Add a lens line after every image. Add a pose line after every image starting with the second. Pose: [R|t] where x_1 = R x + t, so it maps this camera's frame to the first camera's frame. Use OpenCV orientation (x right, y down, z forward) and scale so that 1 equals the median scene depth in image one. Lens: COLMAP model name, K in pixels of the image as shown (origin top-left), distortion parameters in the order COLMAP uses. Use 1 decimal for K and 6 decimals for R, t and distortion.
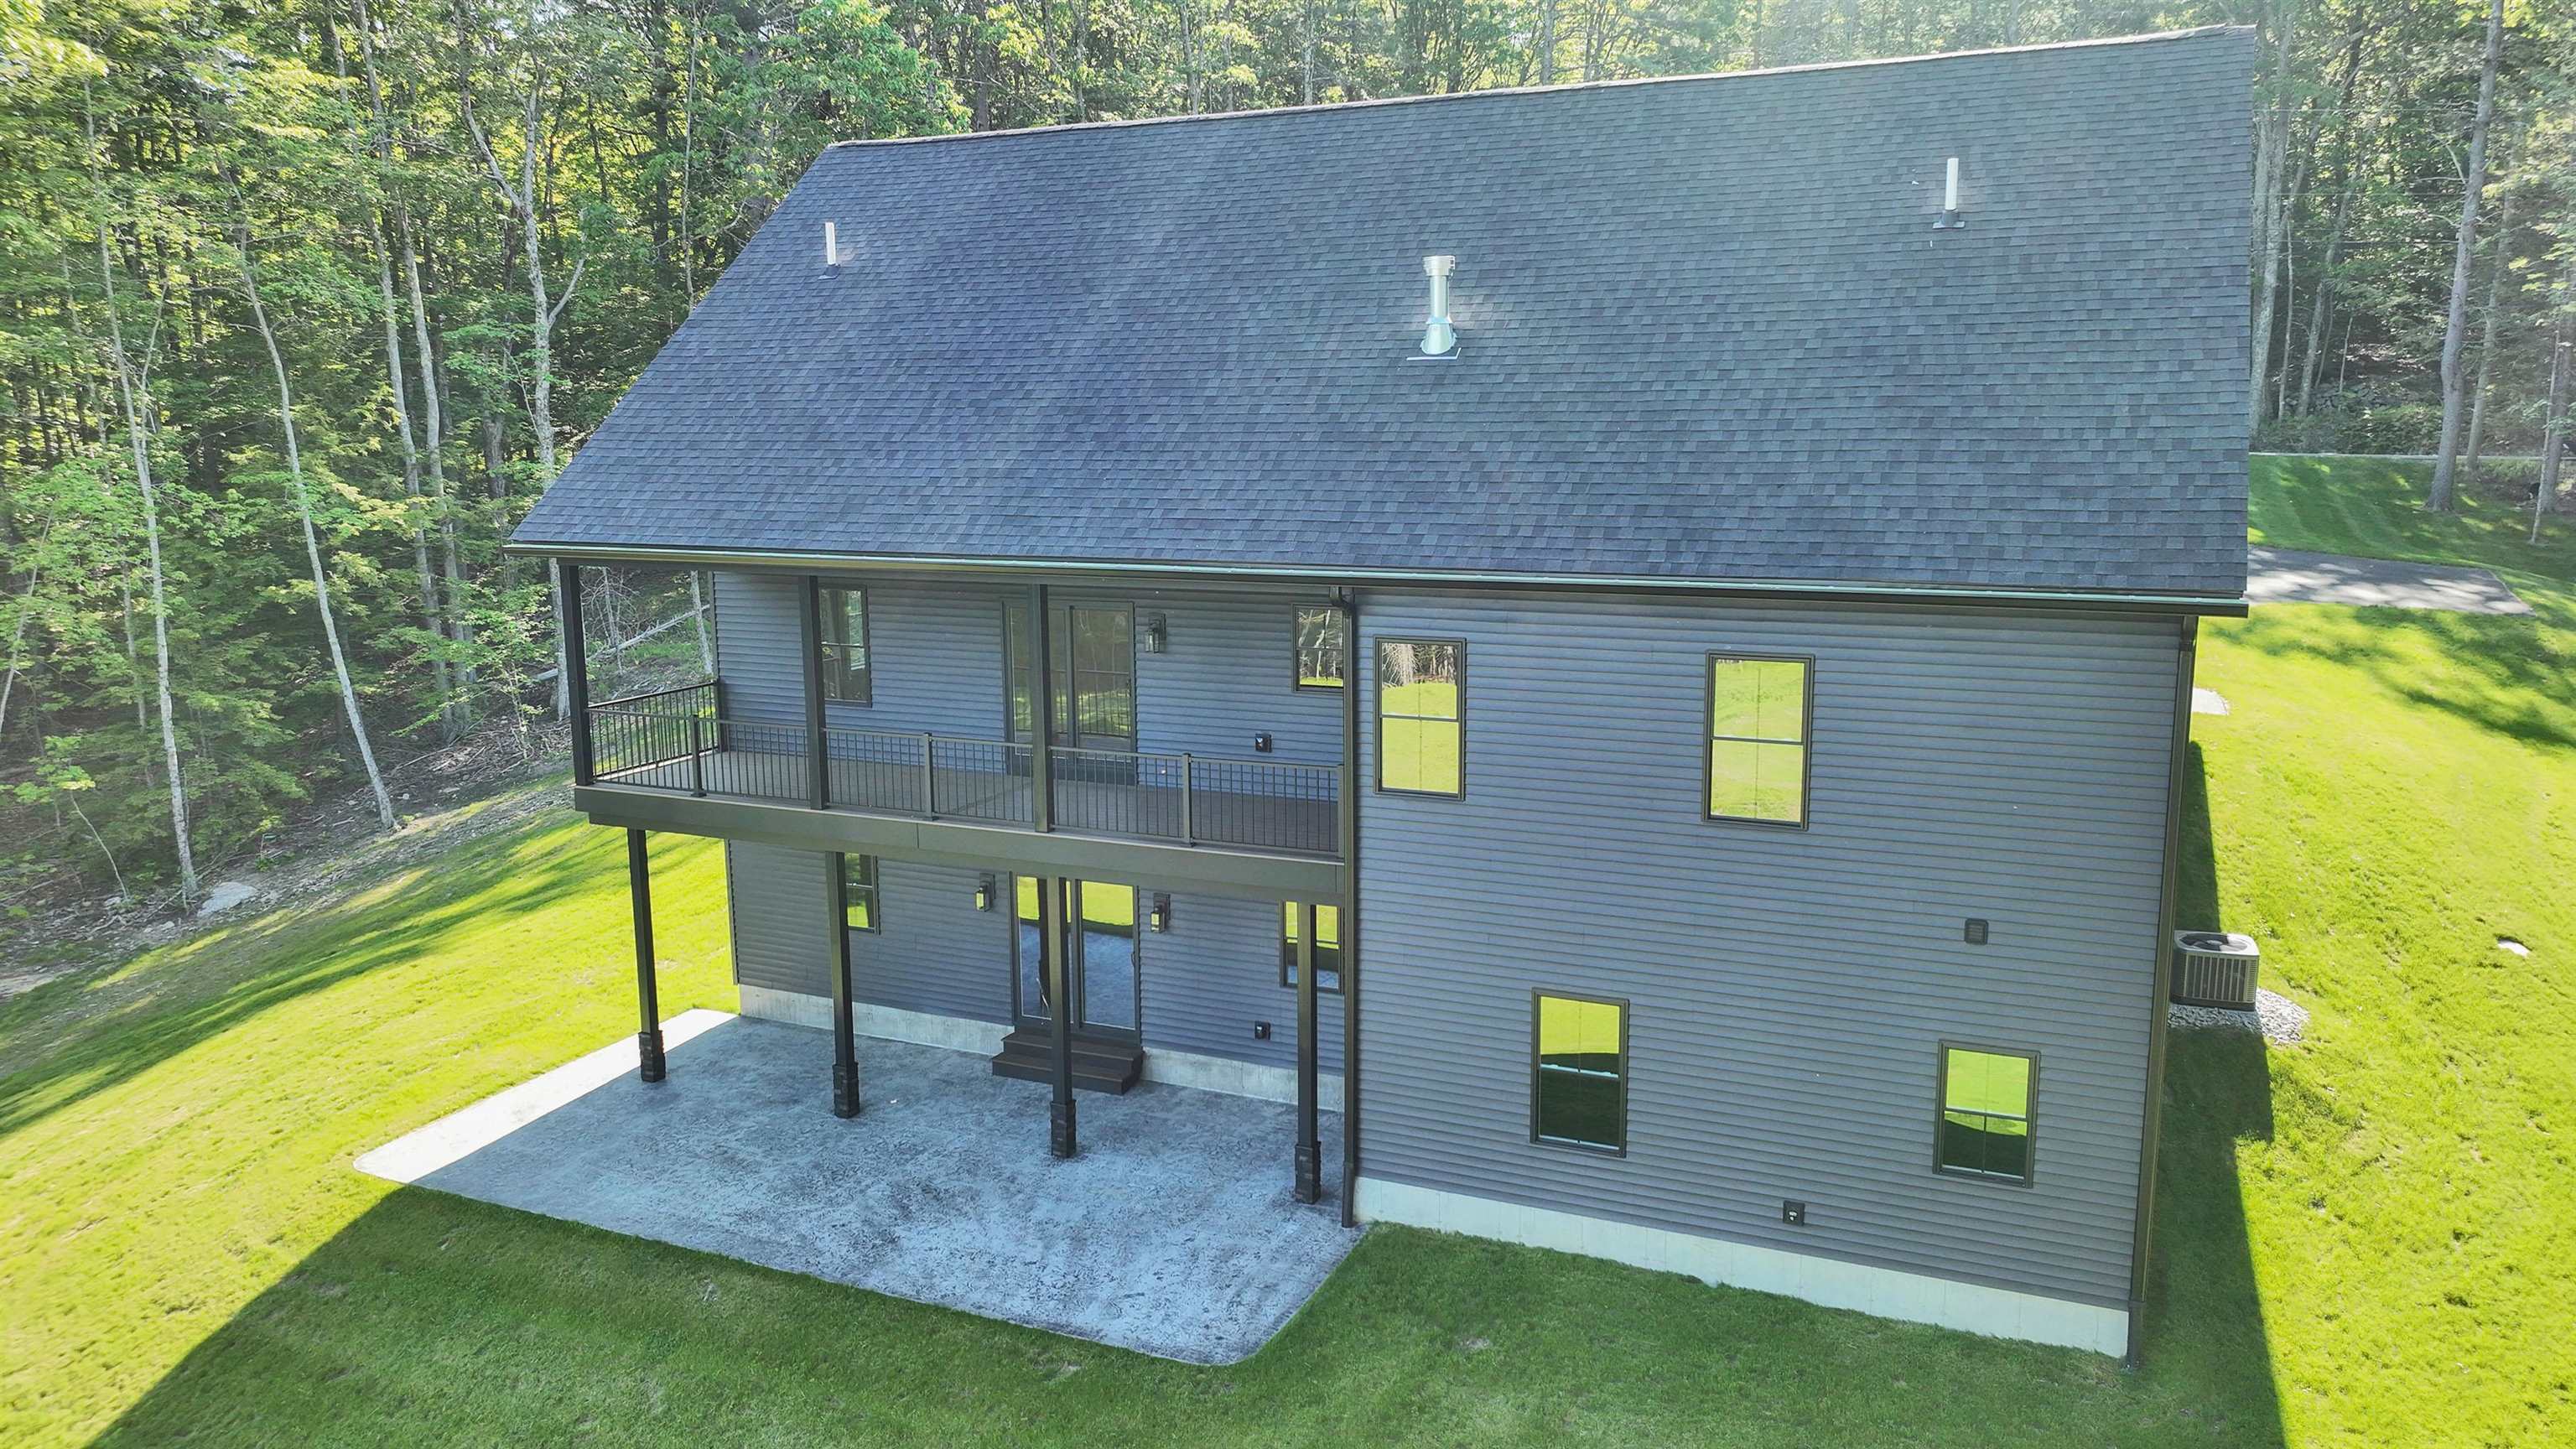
lens RADIAL K [[1813.0, 0, 1304.2], [0, 1813.0, 723.3], [0, 0, 1]] dist [-0.003918, -0.001273]
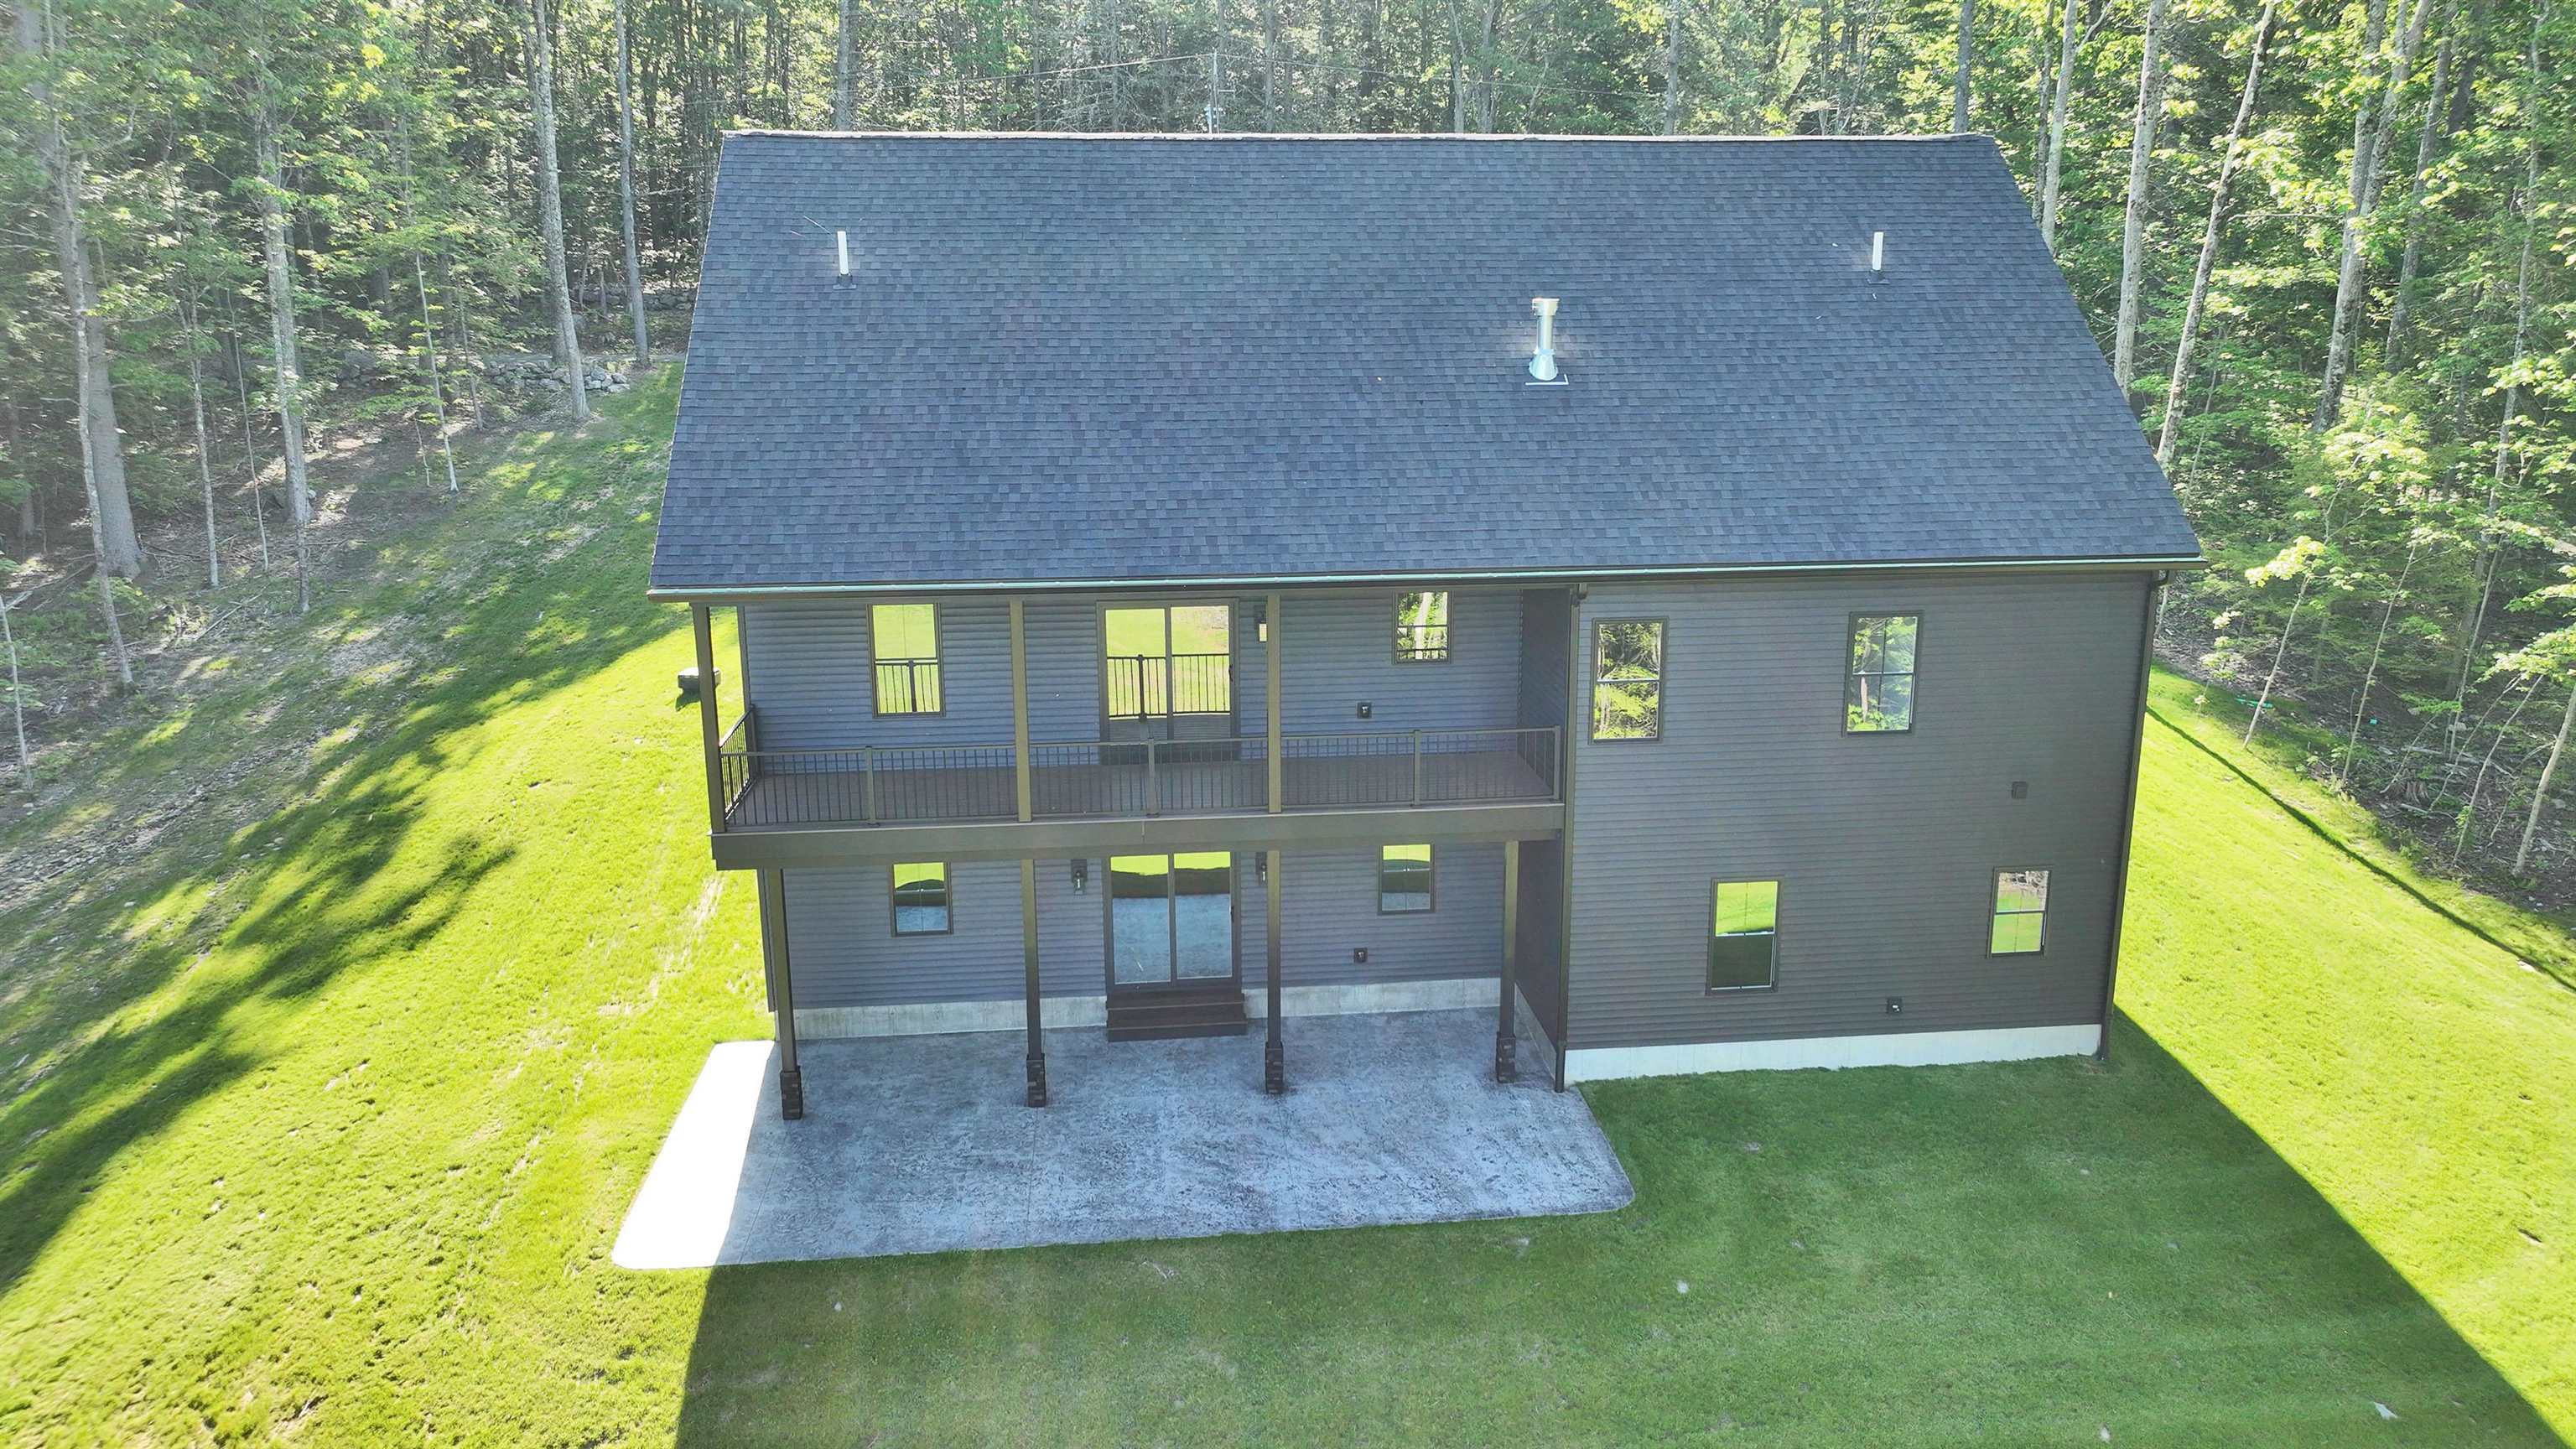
lens RADIAL K [[1813.0, 0, 1304.2], [0, 1813.0, 723.3], [0, 0, 1]] dist [-0.003918, -0.001273]
pose [[0.864362, -0.116497, 0.489189, -0.718244], [0.083582, 0.992547, 0.088685, -0.100049], [-0.495874, -0.035768, 0.867657, 0.016780]]
